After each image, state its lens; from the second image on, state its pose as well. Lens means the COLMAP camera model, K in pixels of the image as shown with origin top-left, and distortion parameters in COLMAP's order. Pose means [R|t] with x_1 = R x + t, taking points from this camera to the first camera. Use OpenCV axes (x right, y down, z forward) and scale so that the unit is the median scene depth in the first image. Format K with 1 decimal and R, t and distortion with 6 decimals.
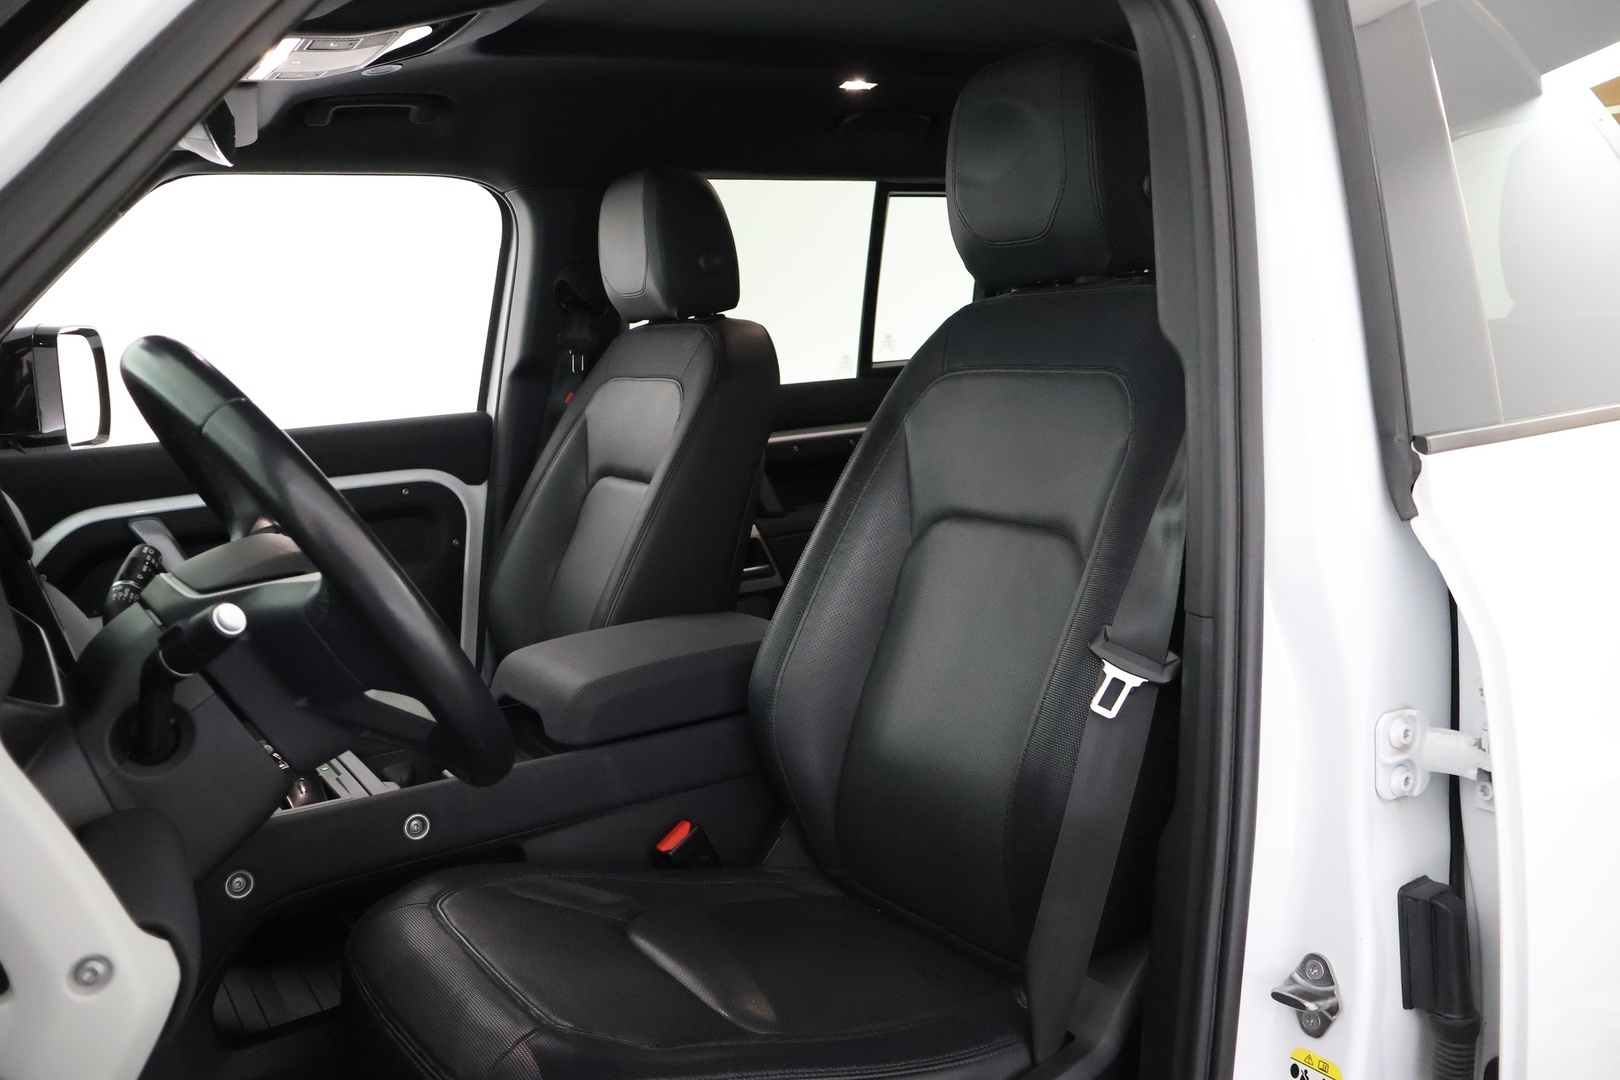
lens RADIAL K [[1363.3, 0, 812.0], [0, 1363.3, 538.6], [0, 0, 1]] dist [-0.016836, 0.019498]
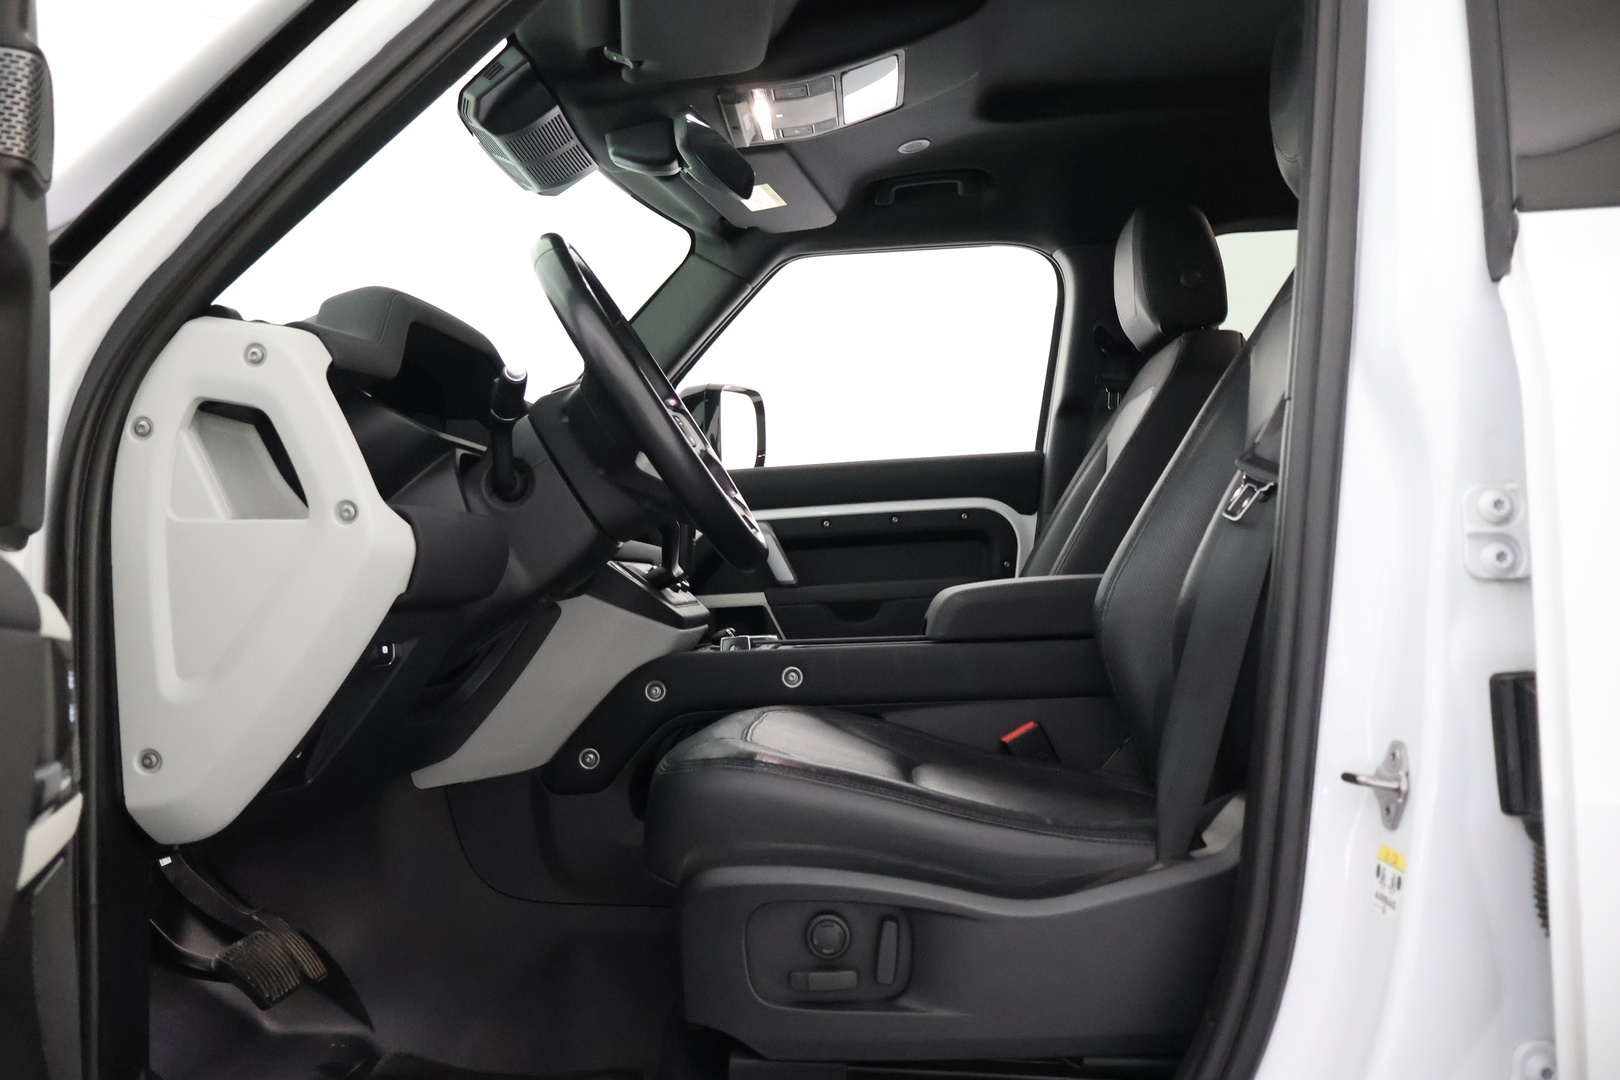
lens RADIAL K [[1363.3, 0, 794.3], [0, 1363.3, 541.0], [0, 0, 1]] dist [-0.016836, 0.019498]
pose [[0.807253, 0.001095, -0.590205, 0.314476], [-0.096950, 0.986661, -0.130772, 0.177557], [0.582188, 0.162786, 0.796591, -0.009494]]
